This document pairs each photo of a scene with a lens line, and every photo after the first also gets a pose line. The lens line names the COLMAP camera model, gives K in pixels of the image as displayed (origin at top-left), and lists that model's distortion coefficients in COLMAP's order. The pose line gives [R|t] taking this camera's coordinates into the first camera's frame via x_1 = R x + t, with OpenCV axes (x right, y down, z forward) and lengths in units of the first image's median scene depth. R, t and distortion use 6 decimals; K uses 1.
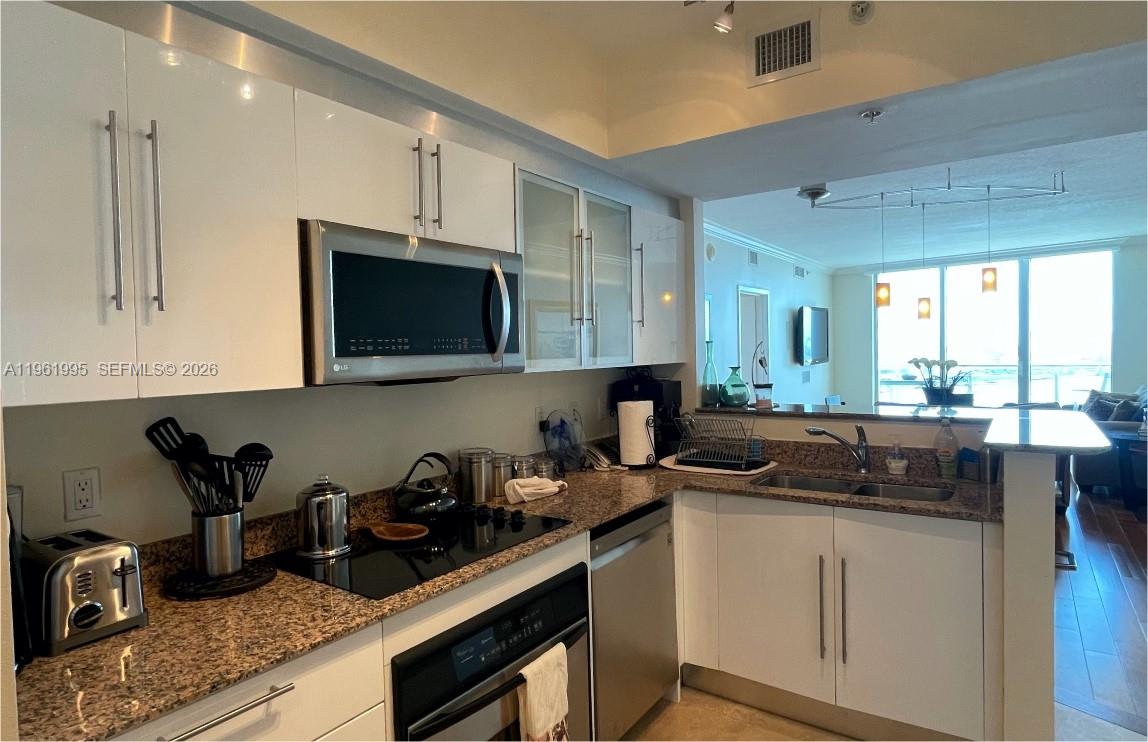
lens RADIAL K [[649.4, 0, 574.0], [0, 649.4, 371.0], [0, 0, 1]] dist [0.000079, -0.000034]
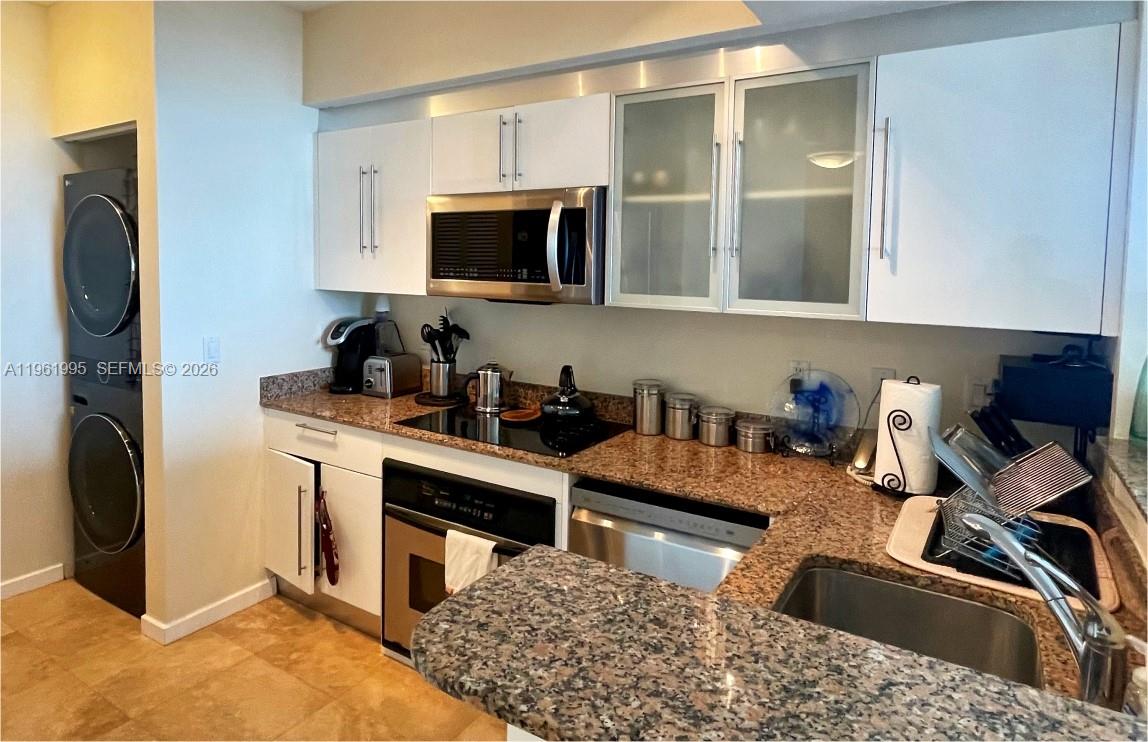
lens RADIAL K [[684.2, 0, 523.9], [0, 684.2, 297.4], [0, 0, 1]] dist [0.002469, 0.001035]
pose [[0.010116, 0.079751, -0.996764, 1.169176], [-0.046746, 0.995762, 0.079196, -0.105411], [0.998856, 0.045793, 0.013801, 1.048190]]
